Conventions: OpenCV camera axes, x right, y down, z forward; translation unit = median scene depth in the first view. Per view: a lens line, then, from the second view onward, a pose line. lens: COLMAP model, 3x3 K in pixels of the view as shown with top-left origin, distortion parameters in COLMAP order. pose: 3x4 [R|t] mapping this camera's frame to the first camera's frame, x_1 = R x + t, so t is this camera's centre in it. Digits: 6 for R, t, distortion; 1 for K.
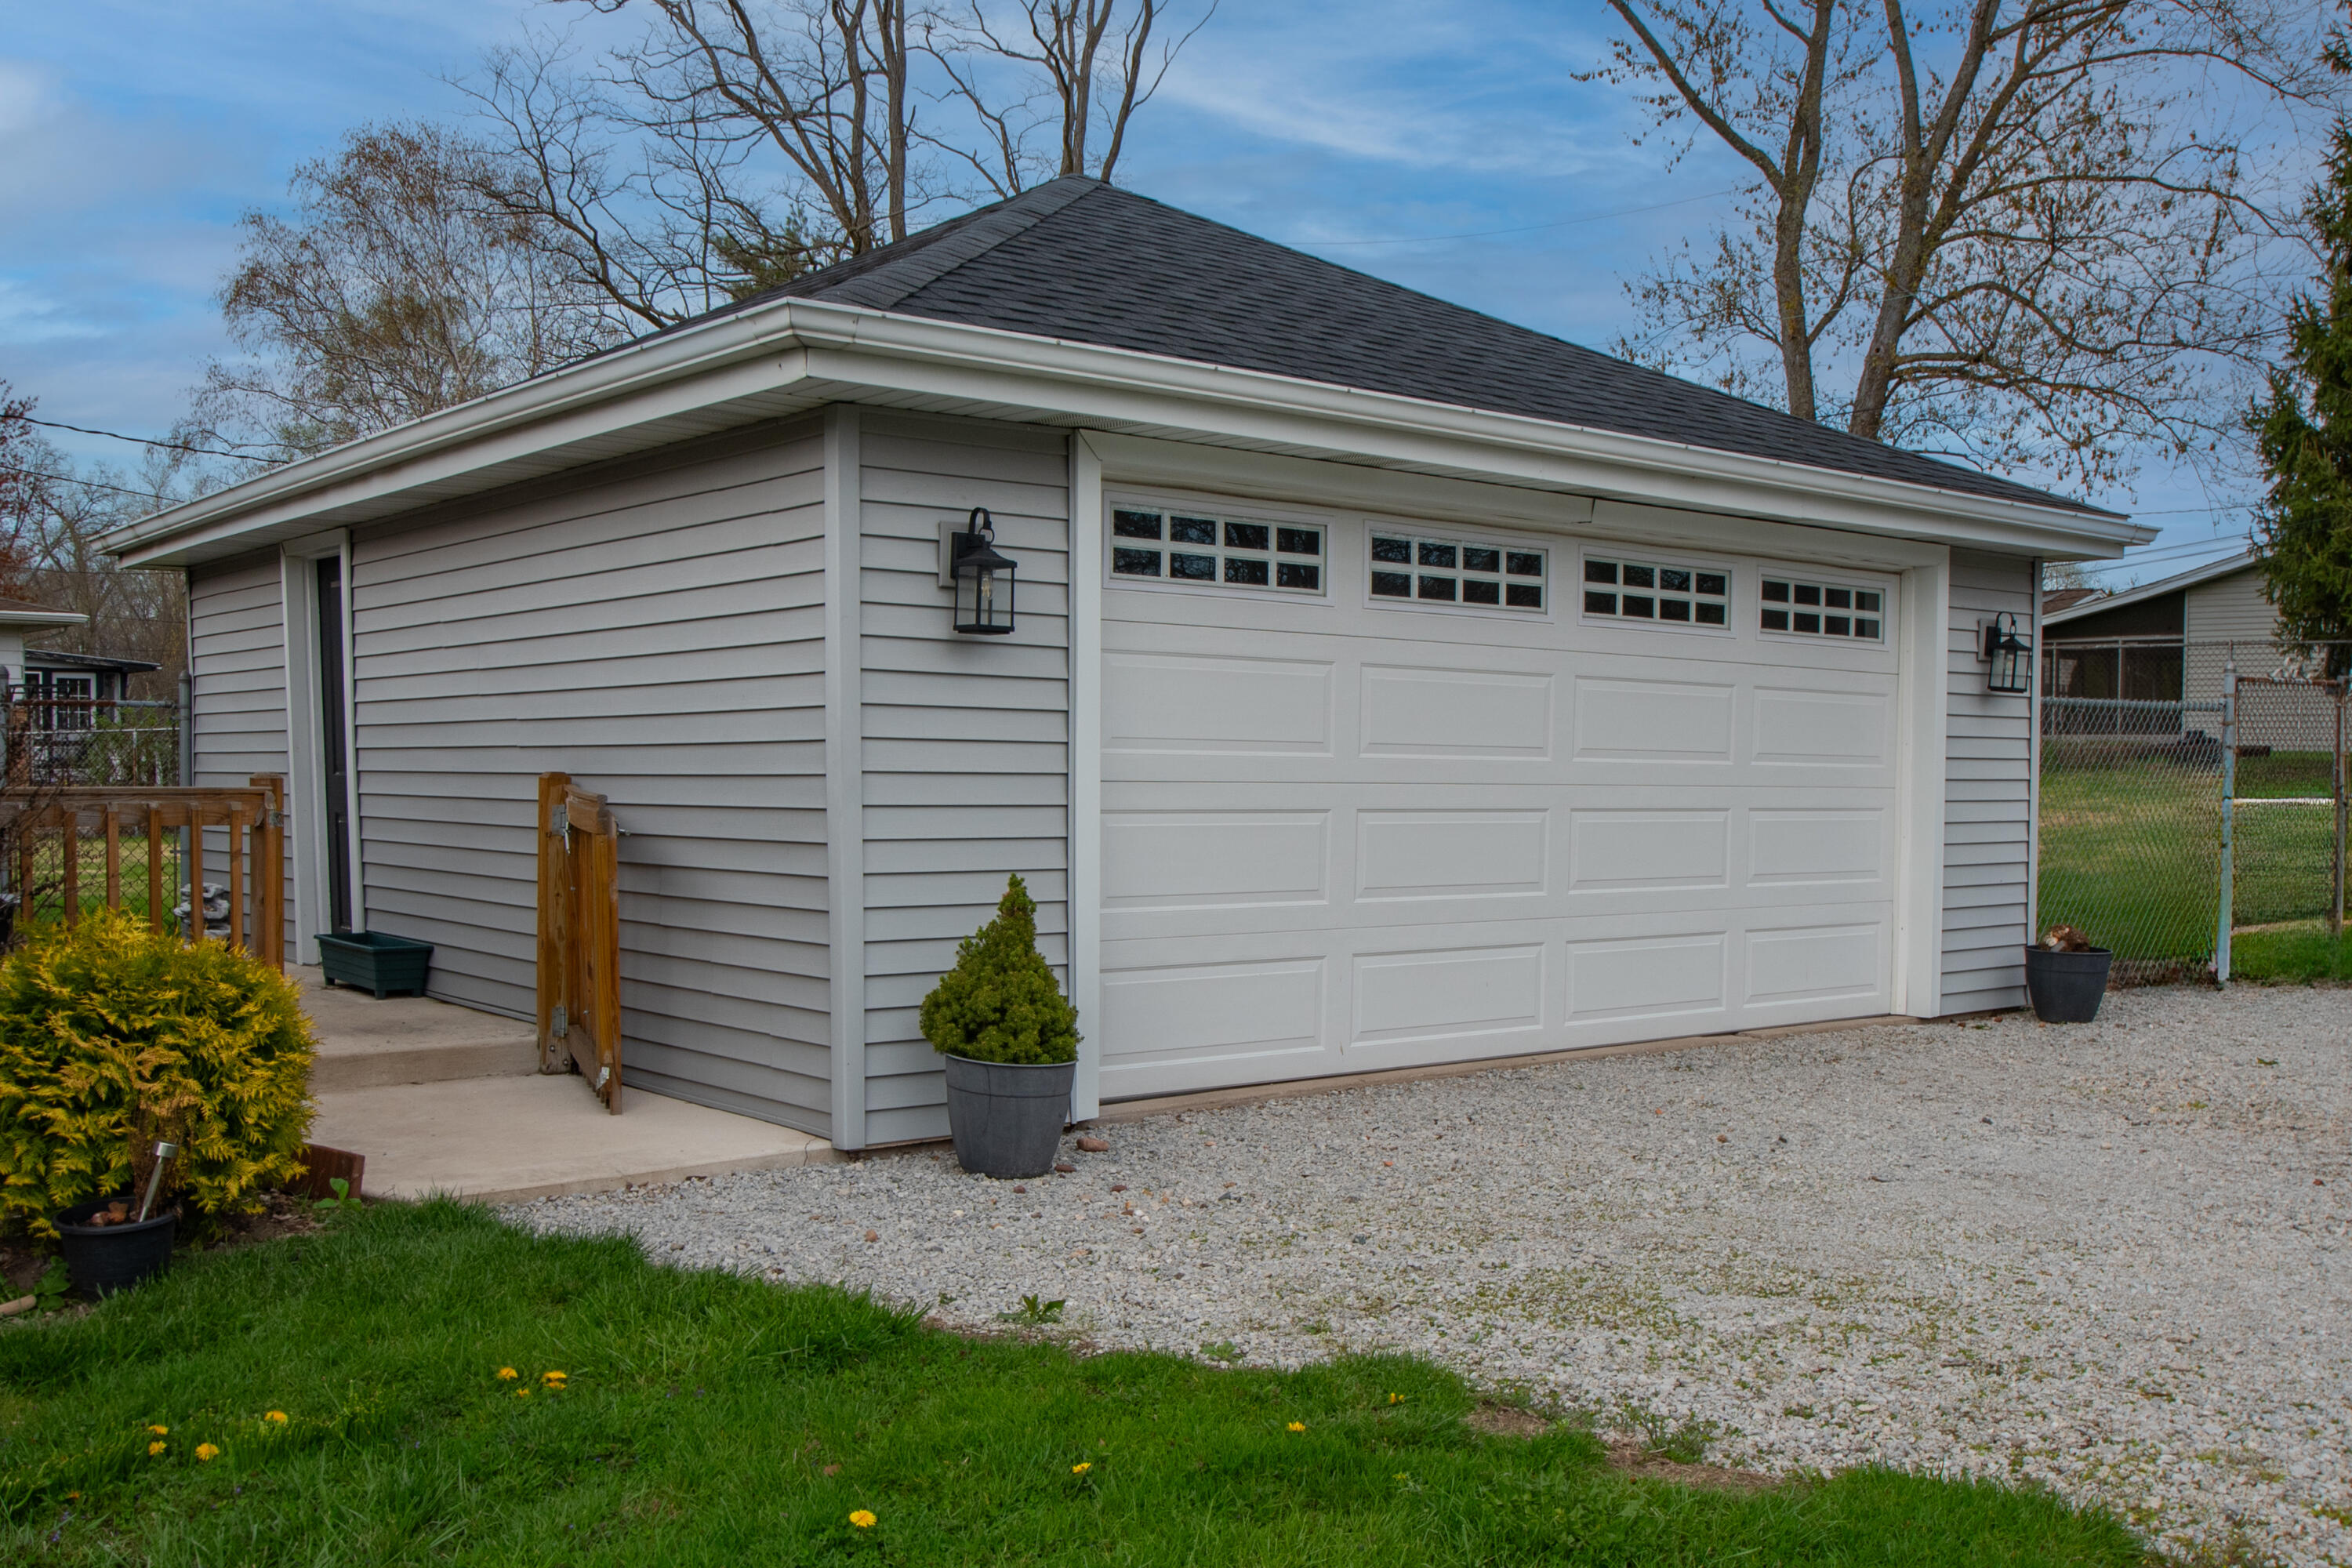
lens RADIAL K [[2164.1, 0, 1176.0], [0, 2164.1, 784.0], [0, 0, 1]] dist [-0.005046, -0.003231]
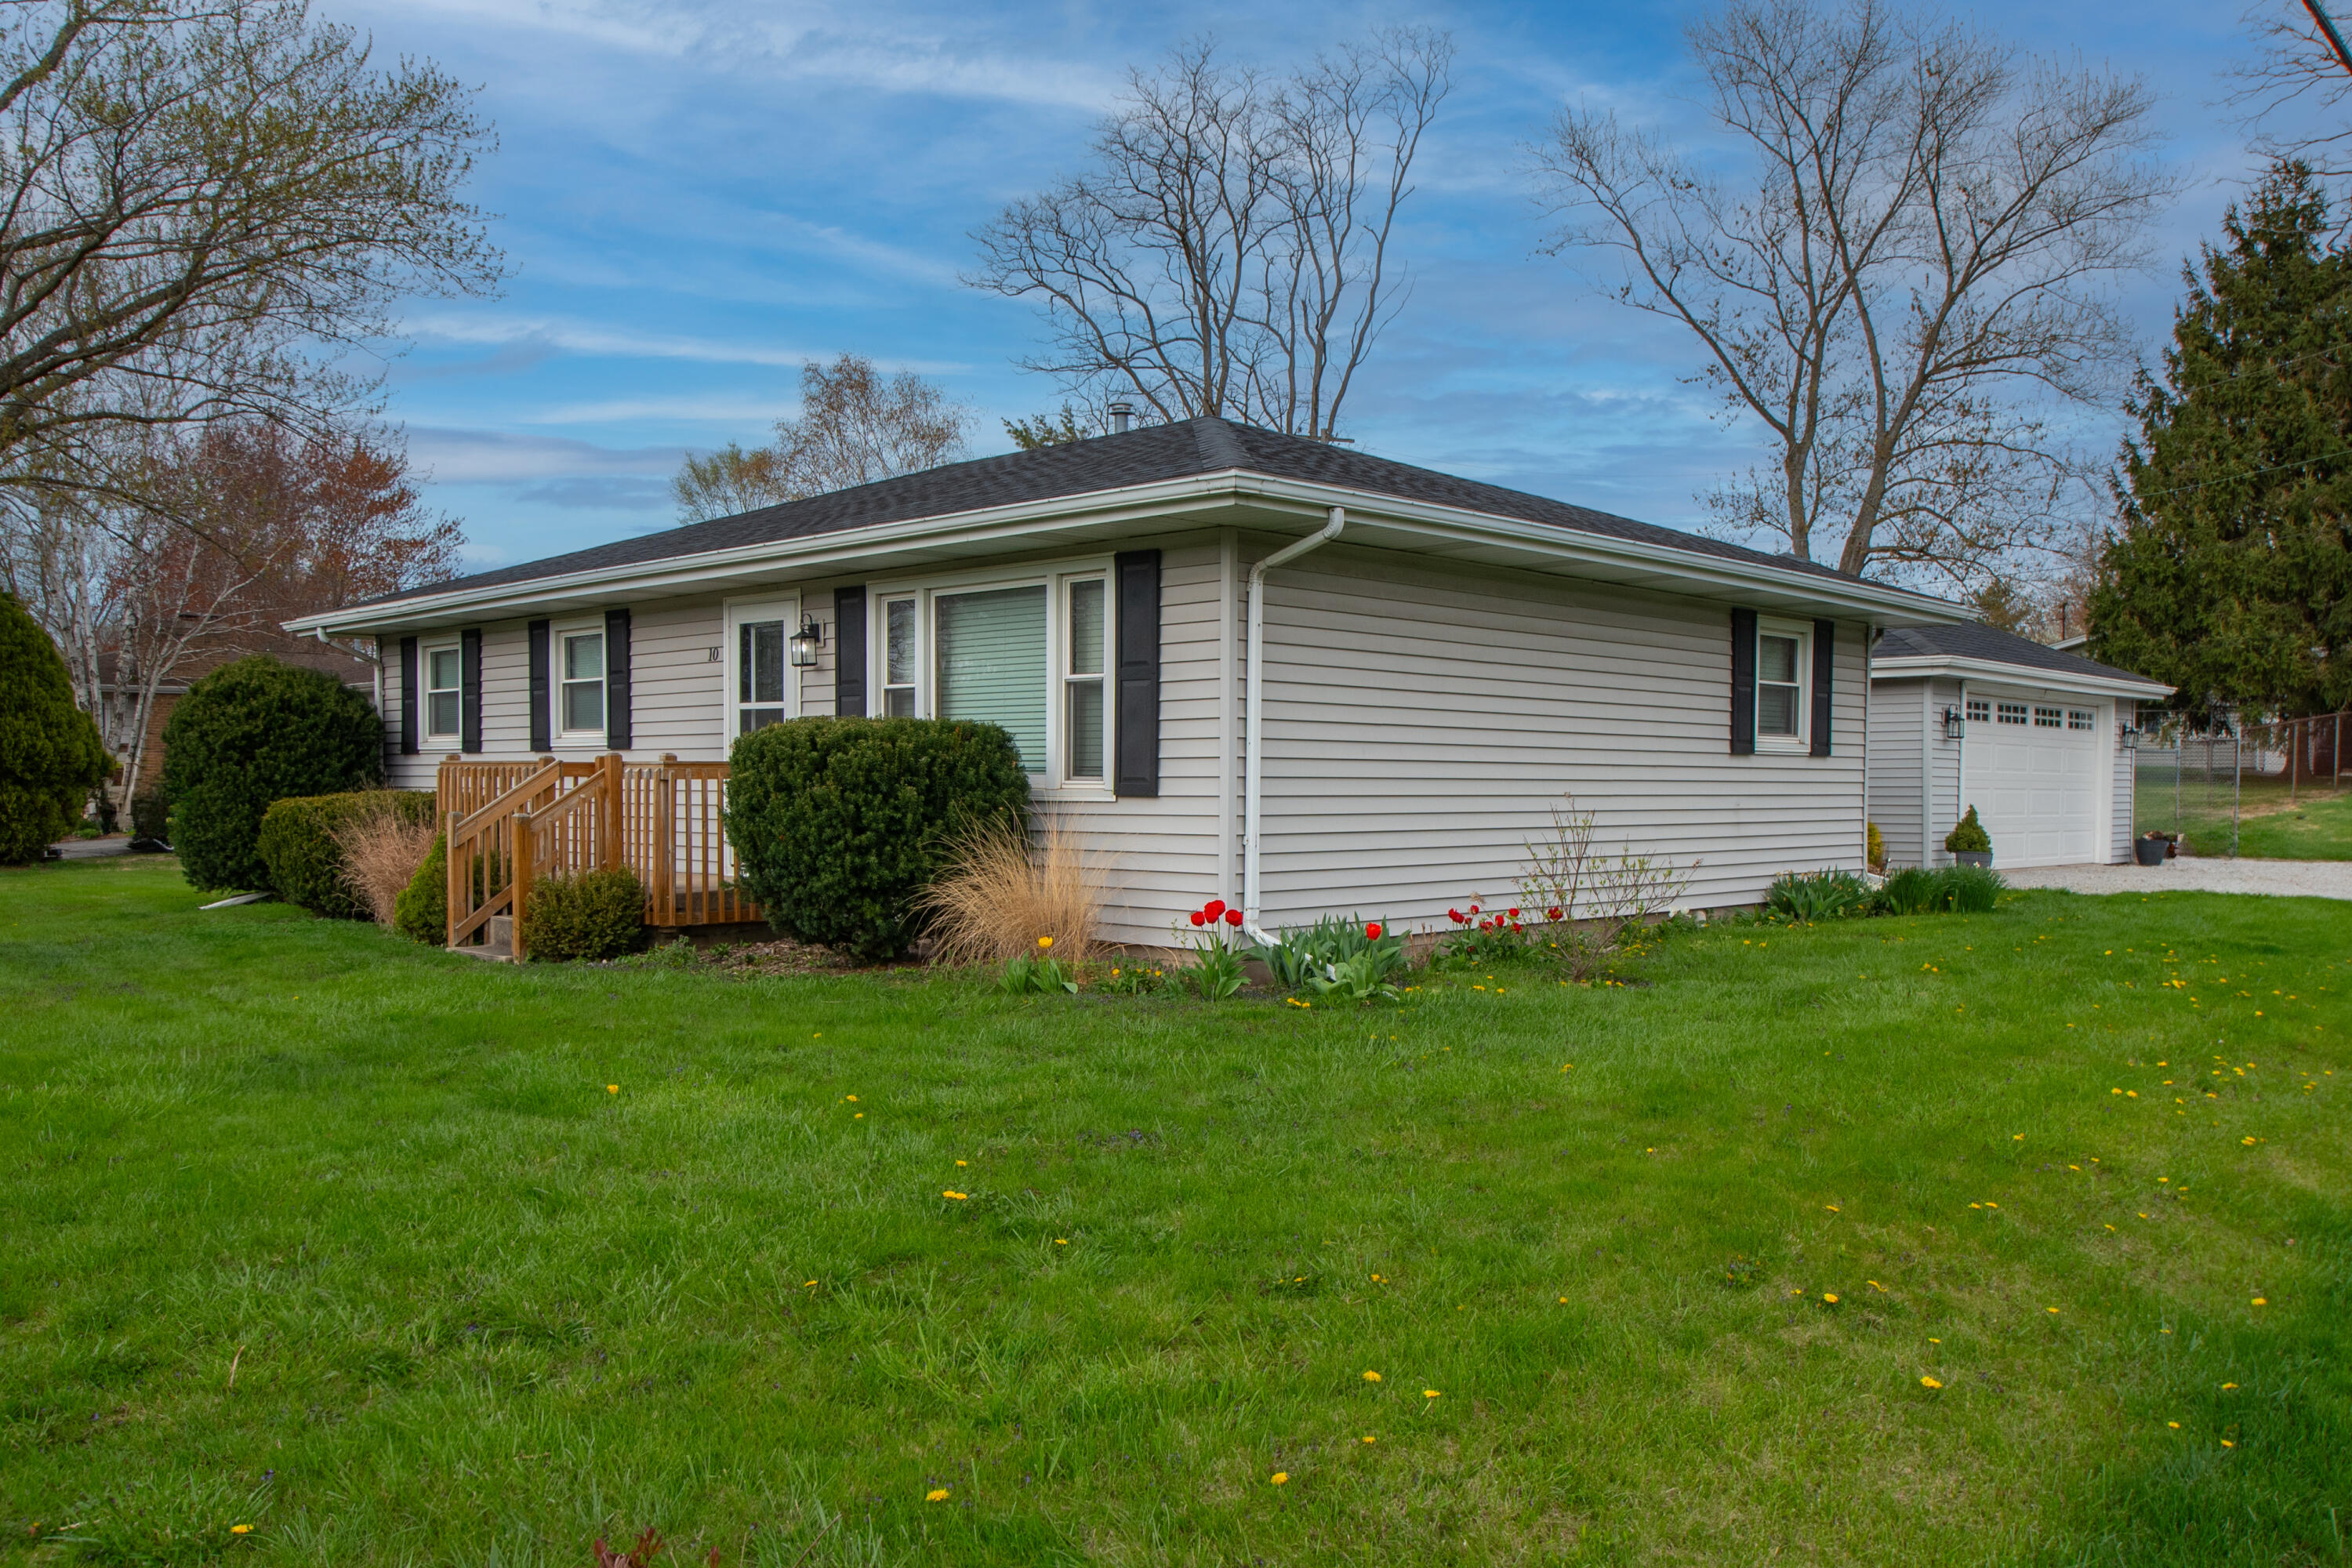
lens RADIAL K [[1823.8, 0, 1176.0], [0, 1823.8, 784.0], [0, 0, 1]] dist [0.000658, 0.000038]
pose [[0.996326, 0.001554, 0.085623, -1.047302], [-0.000557, 0.999932, -0.011669, 0.031294], [-0.085636, 0.011579, 0.996259, -1.253184]]
